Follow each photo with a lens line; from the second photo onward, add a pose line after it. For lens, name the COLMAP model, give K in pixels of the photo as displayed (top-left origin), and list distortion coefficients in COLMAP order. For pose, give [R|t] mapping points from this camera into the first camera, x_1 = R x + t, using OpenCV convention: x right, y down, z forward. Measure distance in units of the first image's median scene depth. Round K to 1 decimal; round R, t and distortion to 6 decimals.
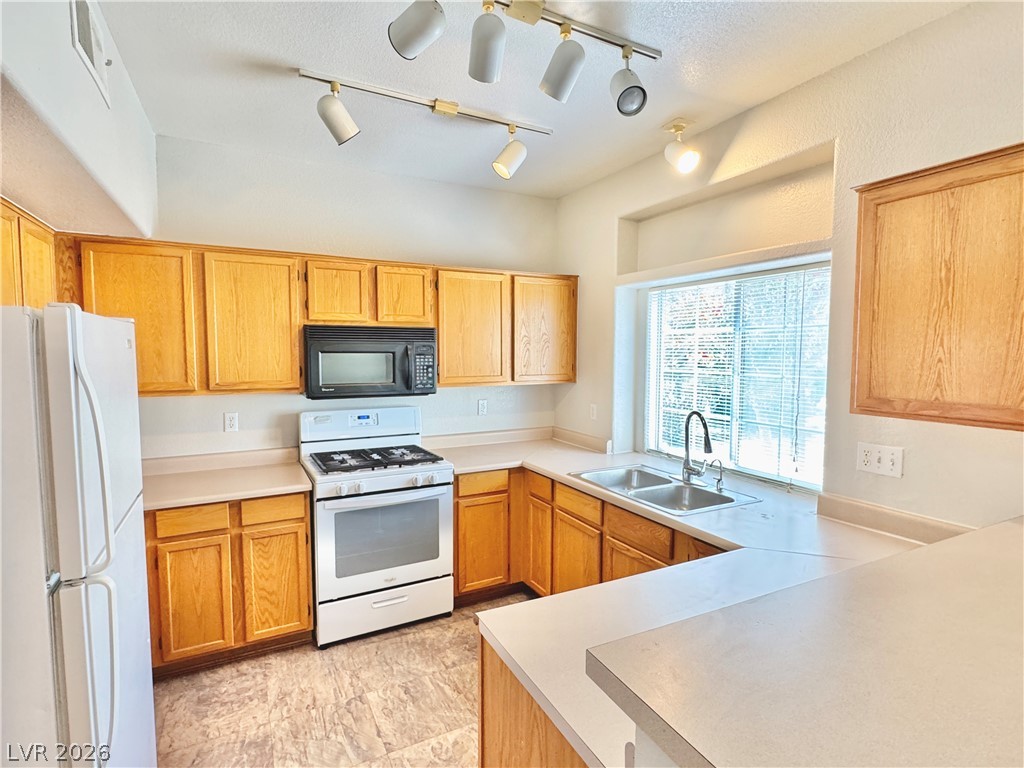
lens RADIAL K [[517.3, 0, 511.8], [0, 517.3, 386.9], [0, 0, 1]] dist [-0.002609, 0.000752]
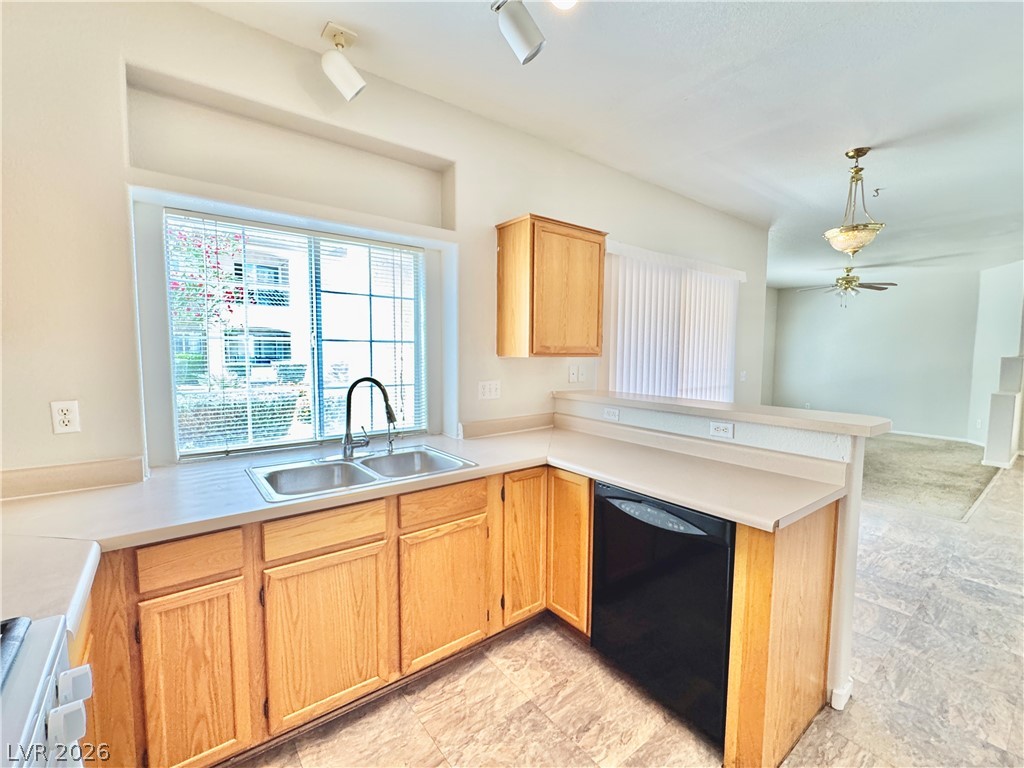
lens RADIAL K [[444.3, 0, 512.0], [0, 444.3, 386.3], [0, 0, 1]] dist [-0.001728, 0.000048]
pose [[-0.175705, -0.081303, 0.981080, -0.422201], [0.063025, 0.993610, 0.093629, 0.005288], [-0.982423, 0.078284, -0.169458, 0.797549]]
